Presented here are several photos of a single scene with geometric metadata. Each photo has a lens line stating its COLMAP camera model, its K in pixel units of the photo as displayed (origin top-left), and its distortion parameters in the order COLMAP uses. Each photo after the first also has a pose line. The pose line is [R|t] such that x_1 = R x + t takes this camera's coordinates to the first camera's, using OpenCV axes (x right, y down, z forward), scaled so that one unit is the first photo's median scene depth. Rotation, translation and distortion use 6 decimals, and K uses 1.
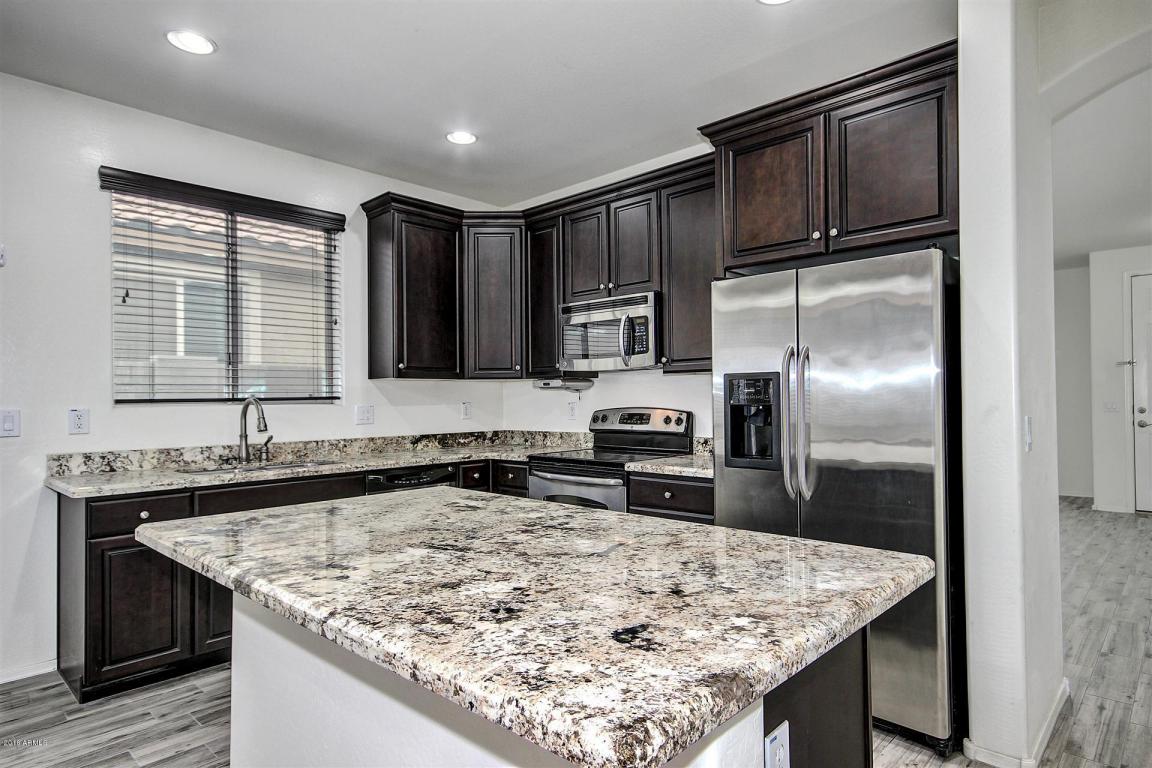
lens RADIAL K [[651.5, 0, 581.8], [0, 651.5, 387.5], [0, 0, 1]] dist [0.003799, 0.001928]
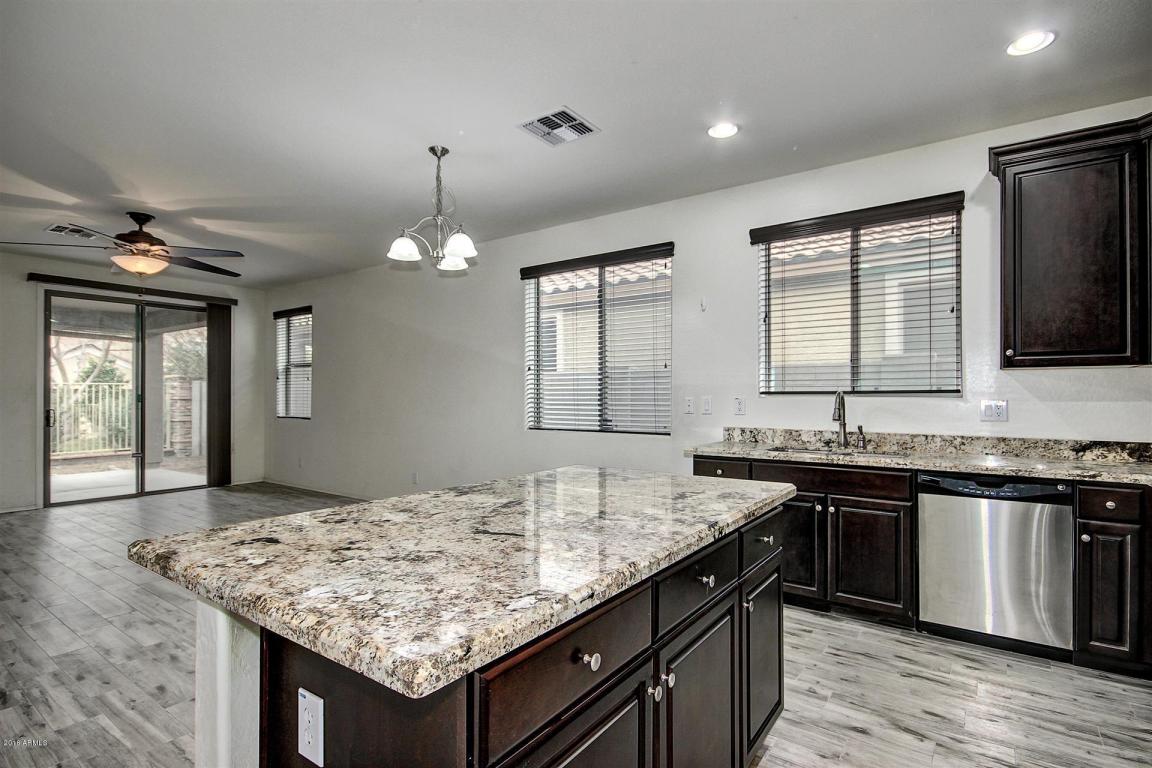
lens RADIAL K [[570.2, 0, 586.3], [0, 570.2, 388.9], [0, 0, 1]] dist [0.000096, -0.002519]
pose [[0.135321, 0.000969, -0.990801, 0.434311], [0.014522, 0.999890, 0.002961, 0.003242], [0.990695, -0.014789, 0.135292, 0.440986]]
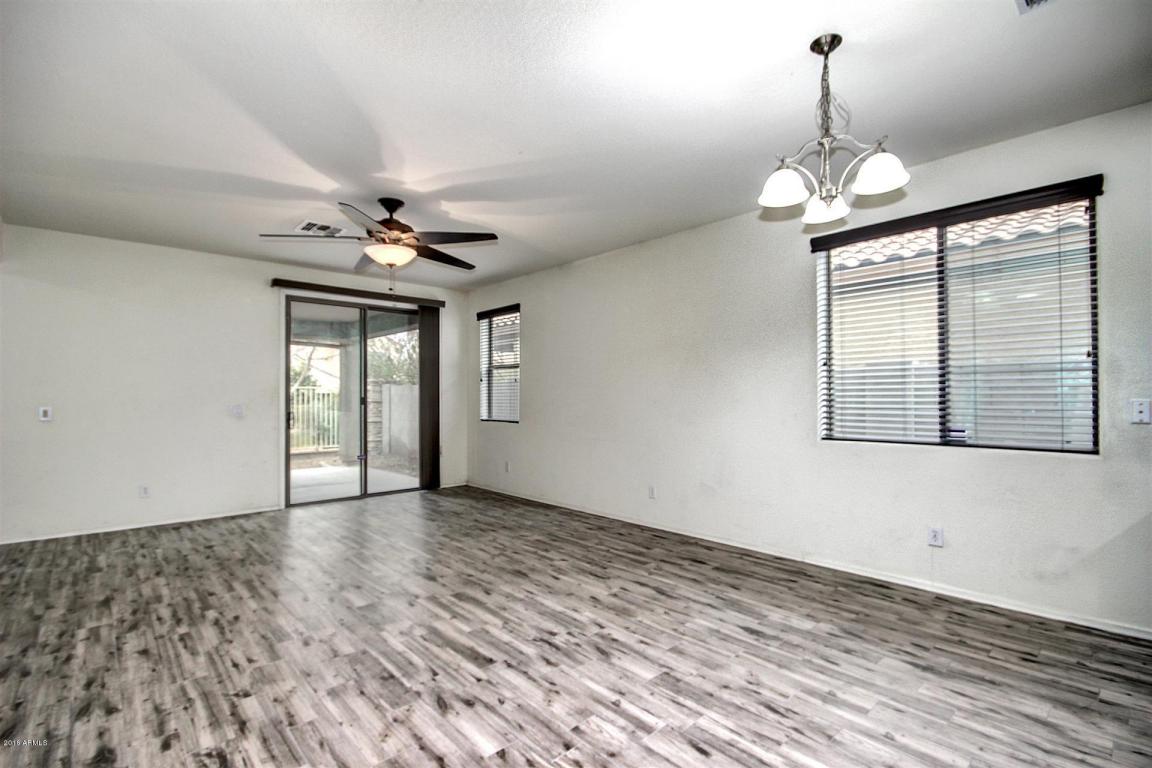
lens RADIAL K [[532.4, 0, 580.4], [0, 532.4, 385.9], [0, 0, 1]] dist [0.004251, -0.008646]
pose [[-0.071817, -0.009108, -0.997376, 0.065014], [0.019290, 0.999759, -0.010519, 0.001629], [0.997231, -0.019995, -0.071624, 0.055563]]
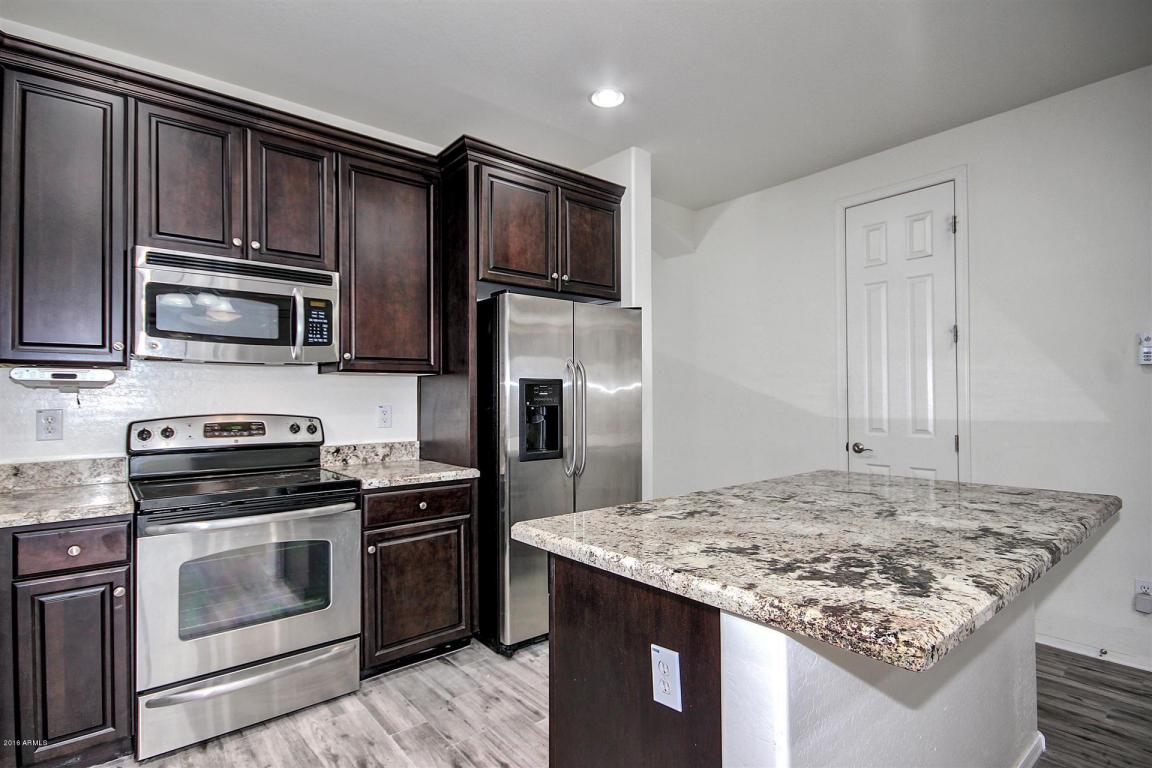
lens RADIAL K [[570.2, 0, 589.7], [0, 570.2, 400.0], [0, 0, 1]] dist [0.000096, -0.002519]
pose [[0.116764, 0.007604, 0.993131, -0.611791], [-0.008869, 0.999939, -0.006613, 0.018033], [-0.993120, -0.008036, 0.116824, 0.635300]]
